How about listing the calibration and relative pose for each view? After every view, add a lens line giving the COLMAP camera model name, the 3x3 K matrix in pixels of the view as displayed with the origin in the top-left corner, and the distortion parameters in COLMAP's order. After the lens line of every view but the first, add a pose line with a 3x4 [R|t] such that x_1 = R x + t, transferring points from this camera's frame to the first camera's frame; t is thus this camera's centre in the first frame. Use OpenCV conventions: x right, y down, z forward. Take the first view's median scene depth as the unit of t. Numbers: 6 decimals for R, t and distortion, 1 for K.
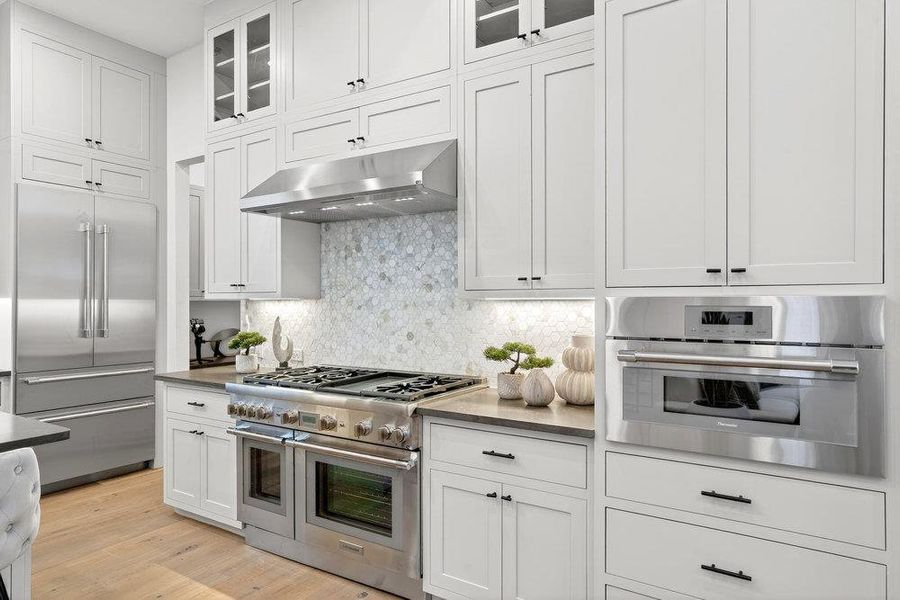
lens RADIAL K [[490.1, 0, 452.1], [0, 490.1, 300.0], [0, 0, 1]] dist [-0.028037, 0.000169]
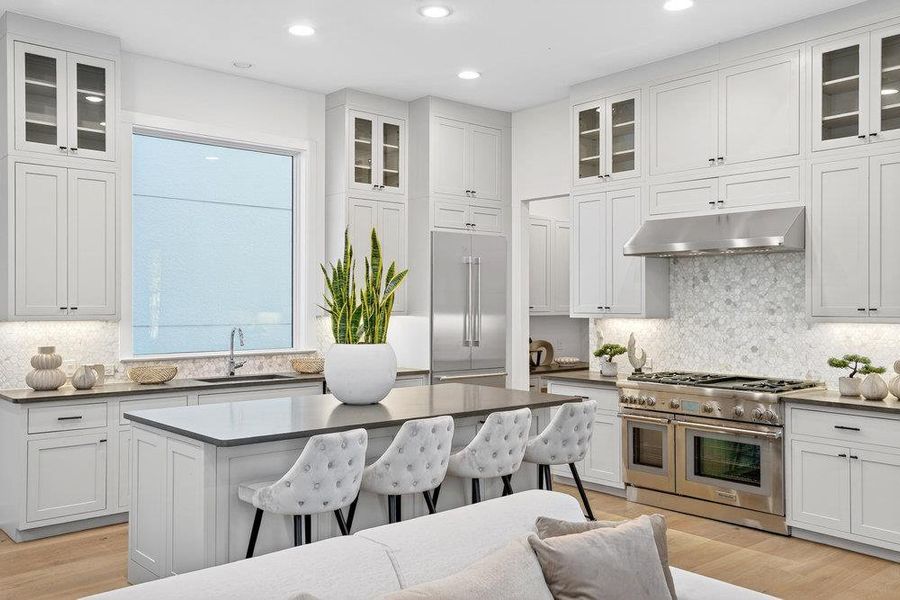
lens RADIAL K [[742.0, 0, 447.8], [0, 742.0, 298.5], [0, 0, 1]] dist [0.011927, 0.021868]
pose [[0.959855, -0.000173, -0.280496, -0.313363], [-0.000321, 0.999998, -0.001717, -0.055680], [0.280496, 0.001739, 0.959854, -1.102866]]
